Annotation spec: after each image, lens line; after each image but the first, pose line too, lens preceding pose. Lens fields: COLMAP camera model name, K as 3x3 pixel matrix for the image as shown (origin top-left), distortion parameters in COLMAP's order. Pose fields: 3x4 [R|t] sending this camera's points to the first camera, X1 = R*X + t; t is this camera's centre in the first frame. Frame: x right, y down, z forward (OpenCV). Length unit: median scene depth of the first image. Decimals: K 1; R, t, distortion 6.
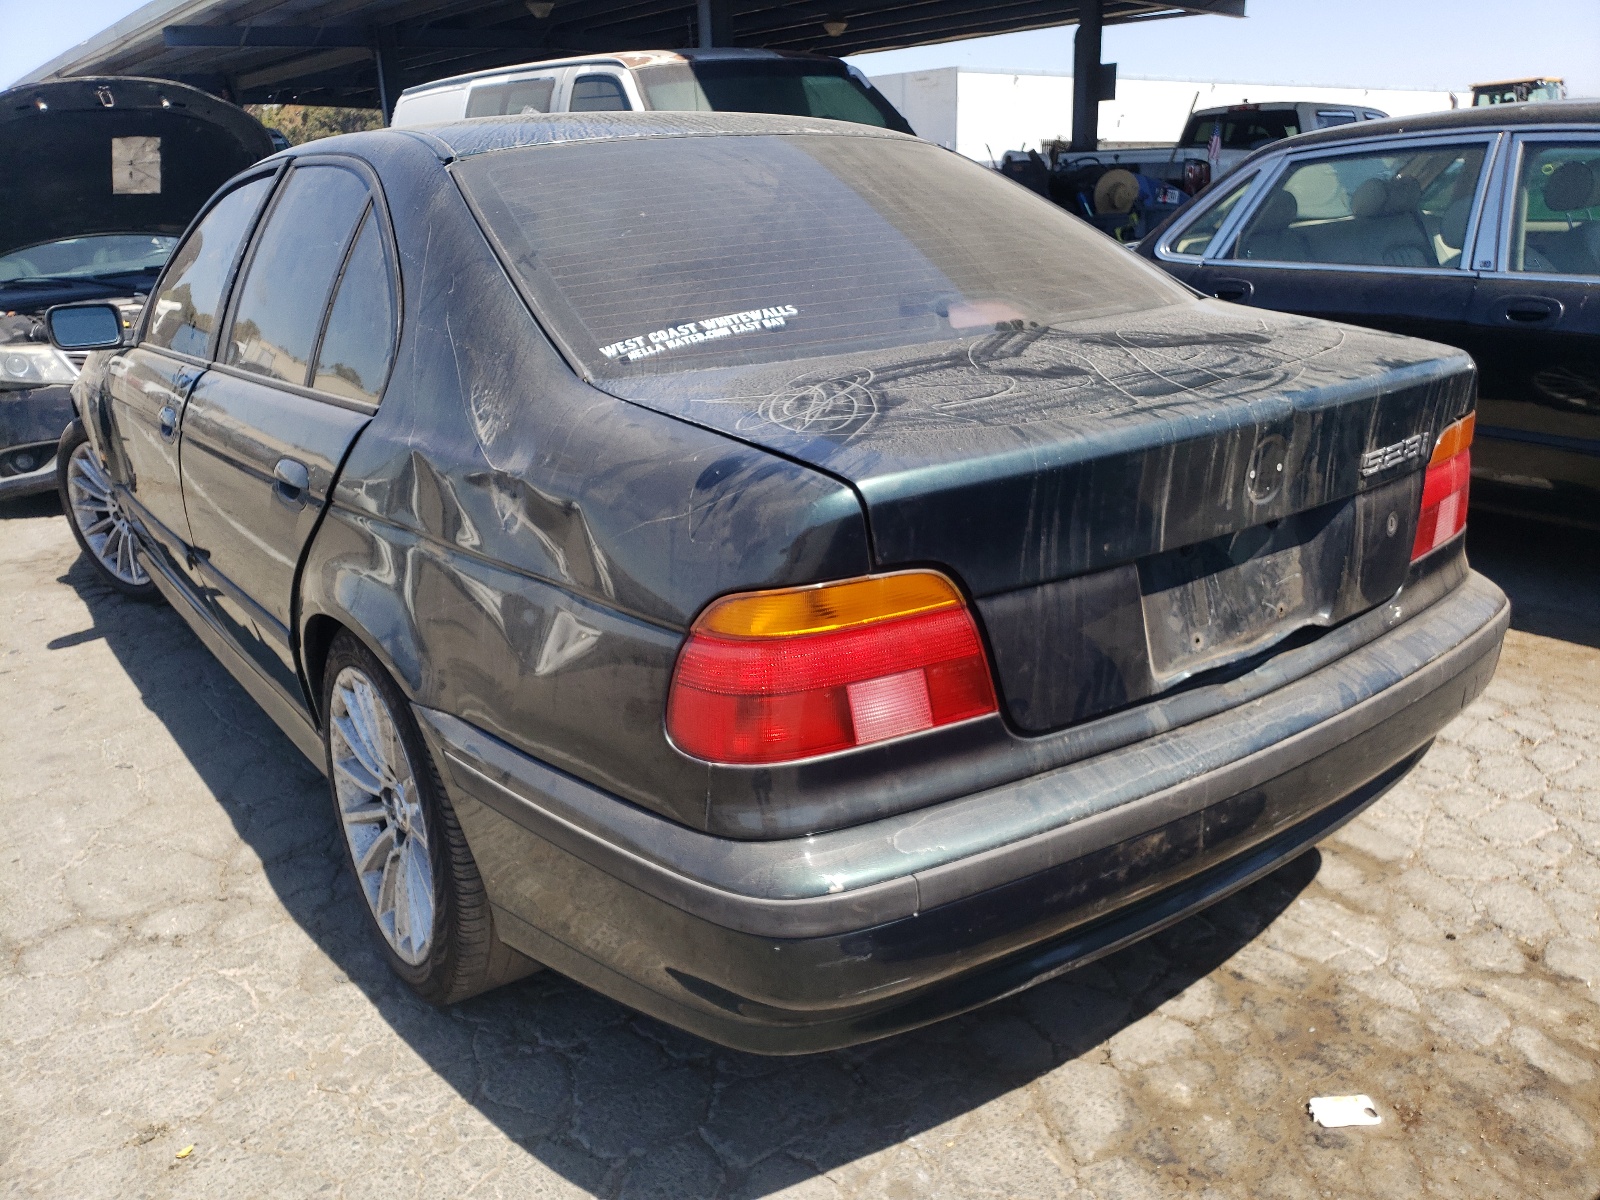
lens RADIAL K [[1221.0, 0, 801.9], [0, 1221.0, 608.0], [0, 0, 1]] dist [0.003423, 0.004040]
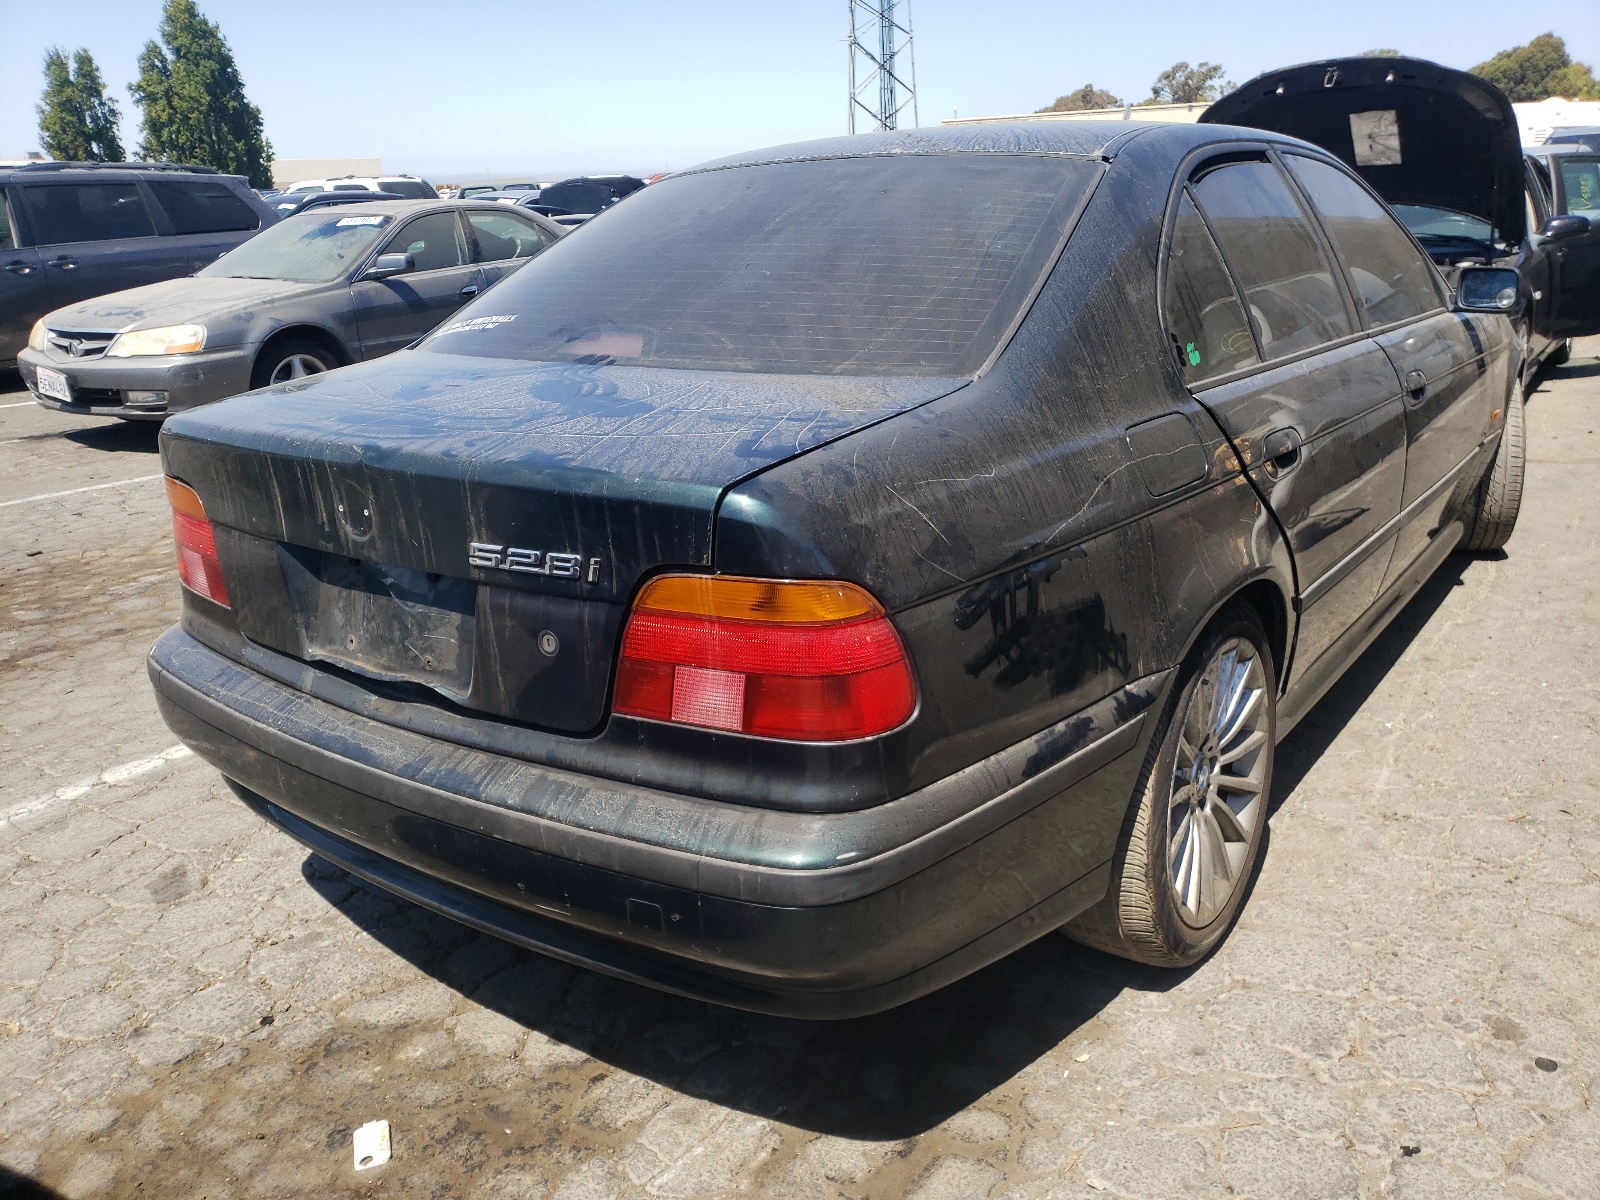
lens RADIAL K [[1205.7, 0, 801.5], [0, 1205.7, 592.8], [0, 0, 1]] dist [0.004026, 0.002518]
pose [[0.319545, 0.309153, -0.895721, 1.274082], [-0.277636, 0.934341, 0.223438, -0.337101], [0.905985, 0.177286, 0.384396, 0.820932]]
